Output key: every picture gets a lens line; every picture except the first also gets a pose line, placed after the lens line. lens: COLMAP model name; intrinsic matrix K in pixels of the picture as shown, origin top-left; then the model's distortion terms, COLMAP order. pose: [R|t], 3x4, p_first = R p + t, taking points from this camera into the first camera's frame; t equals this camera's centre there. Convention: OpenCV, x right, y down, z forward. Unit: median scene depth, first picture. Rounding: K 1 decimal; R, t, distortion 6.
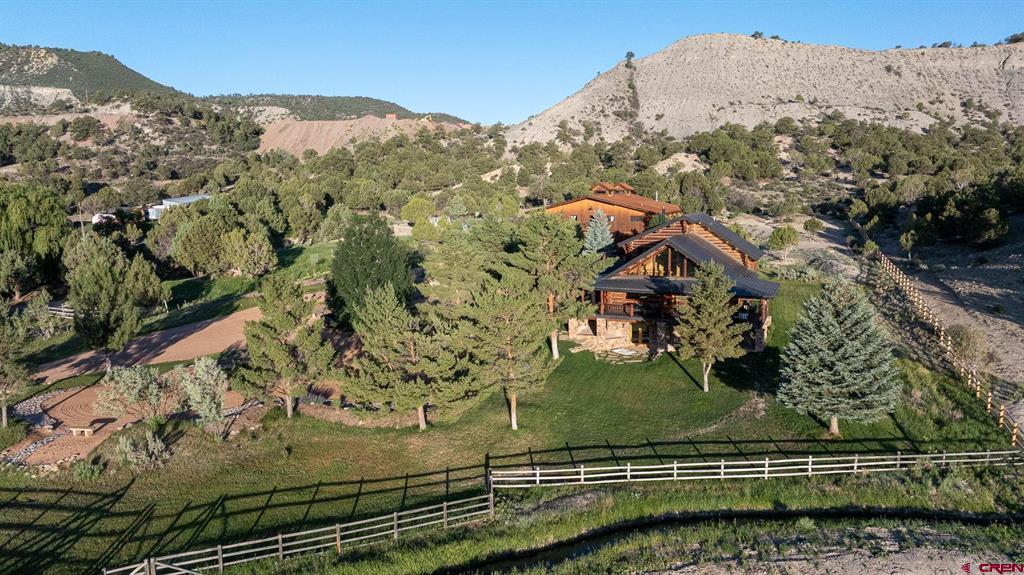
lens RADIAL K [[716.2, 0, 512.0], [0, 716.2, 287.5], [0, 0, 1]] dist [-0.057264, 0.065510]
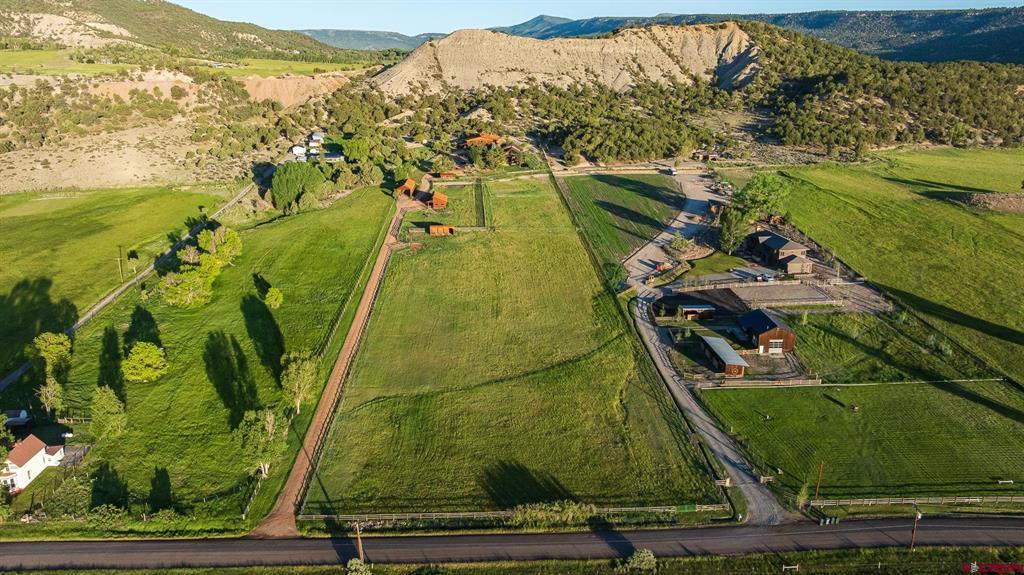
lens RADIAL K [[716.2, 0, 512.0], [0, 716.2, 287.5], [0, 0, 1]] dist [-0.057264, 0.065510]
pose [[0.924342, -0.114504, 0.363979, -0.471126], [0.054143, 0.983619, 0.171936, 0.012663], [-0.377704, -0.139220, 0.915400, -1.066008]]
